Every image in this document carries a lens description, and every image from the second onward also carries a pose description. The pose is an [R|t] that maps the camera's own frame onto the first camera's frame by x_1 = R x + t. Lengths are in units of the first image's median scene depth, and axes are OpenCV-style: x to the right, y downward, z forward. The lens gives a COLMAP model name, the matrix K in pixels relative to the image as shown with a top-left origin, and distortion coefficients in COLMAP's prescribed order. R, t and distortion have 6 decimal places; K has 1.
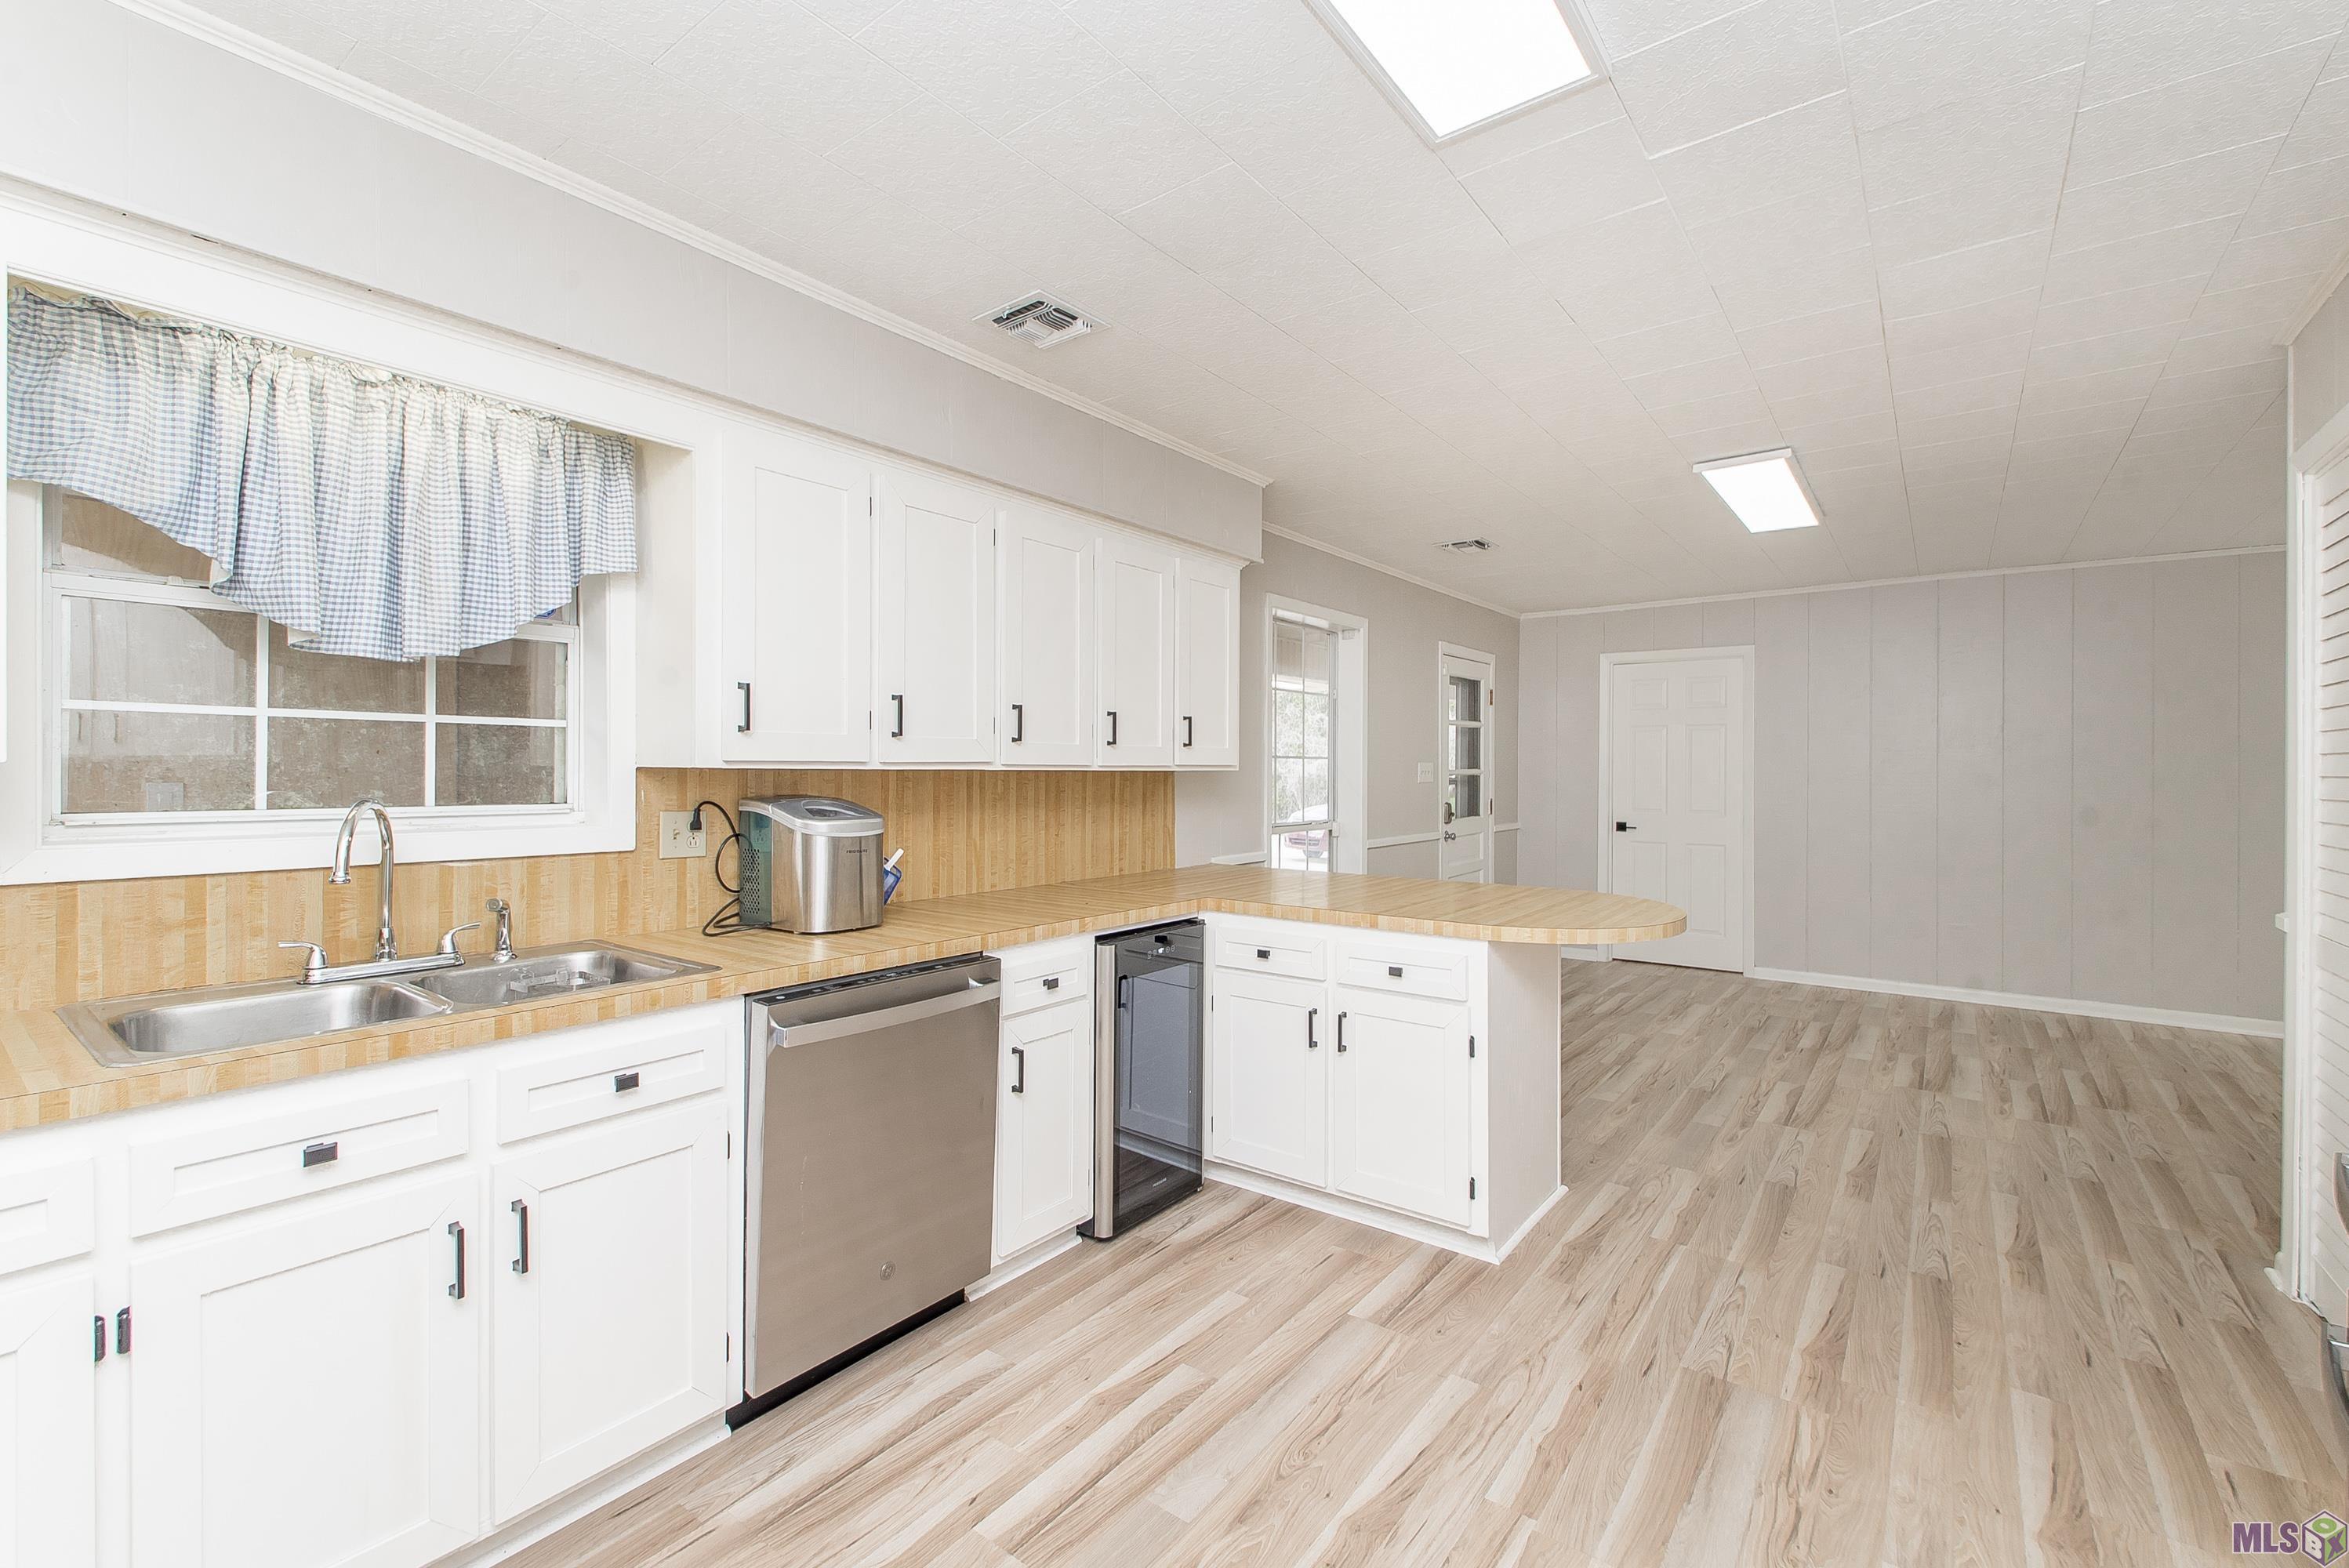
lens RADIAL K [[1032.7, 0, 1173.3], [0, 1032.7, 766.6], [0, 0, 1]] dist [0.000188, 0.001115]
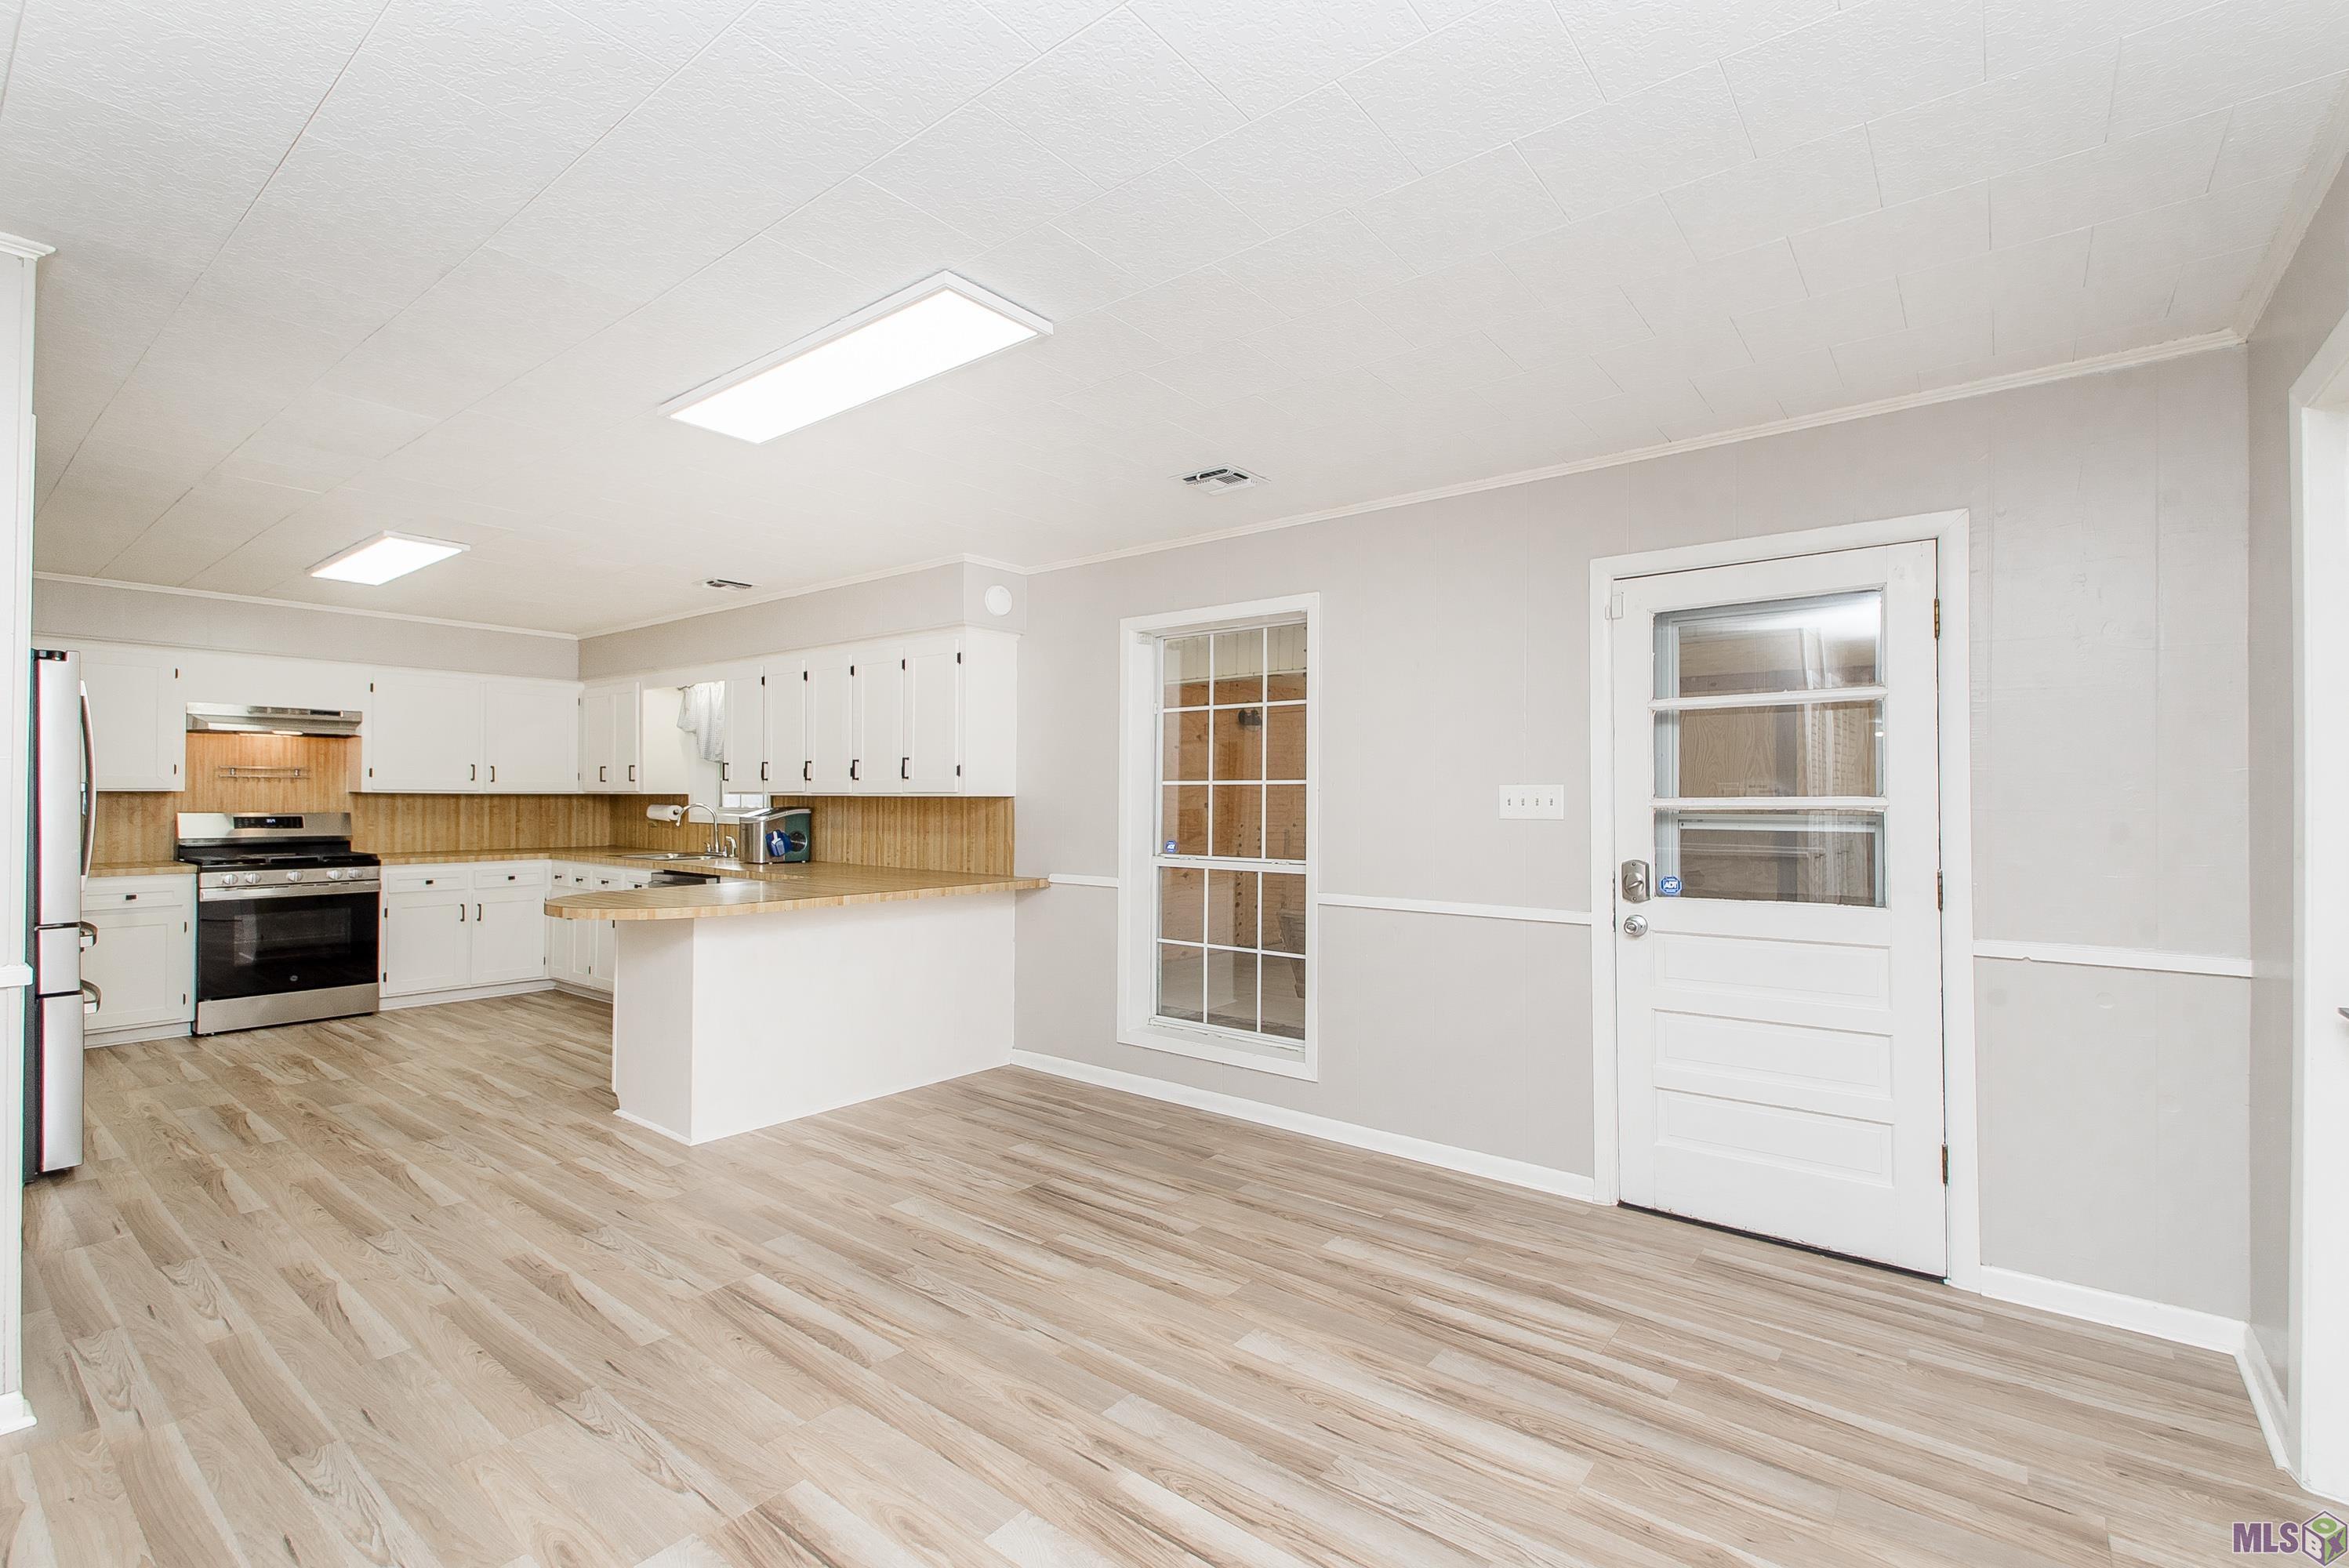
lens RADIAL K [[1032.7, 0, 1259.9], [0, 1032.7, 785.5], [0, 0, 1]] dist [0.000188, 0.001115]
pose [[0.021913, -0.011955, -0.999688, 1.545537], [-0.000835, 0.999928, -0.011977, 0.006925], [0.999760, 0.001097, 0.021901, 1.581855]]
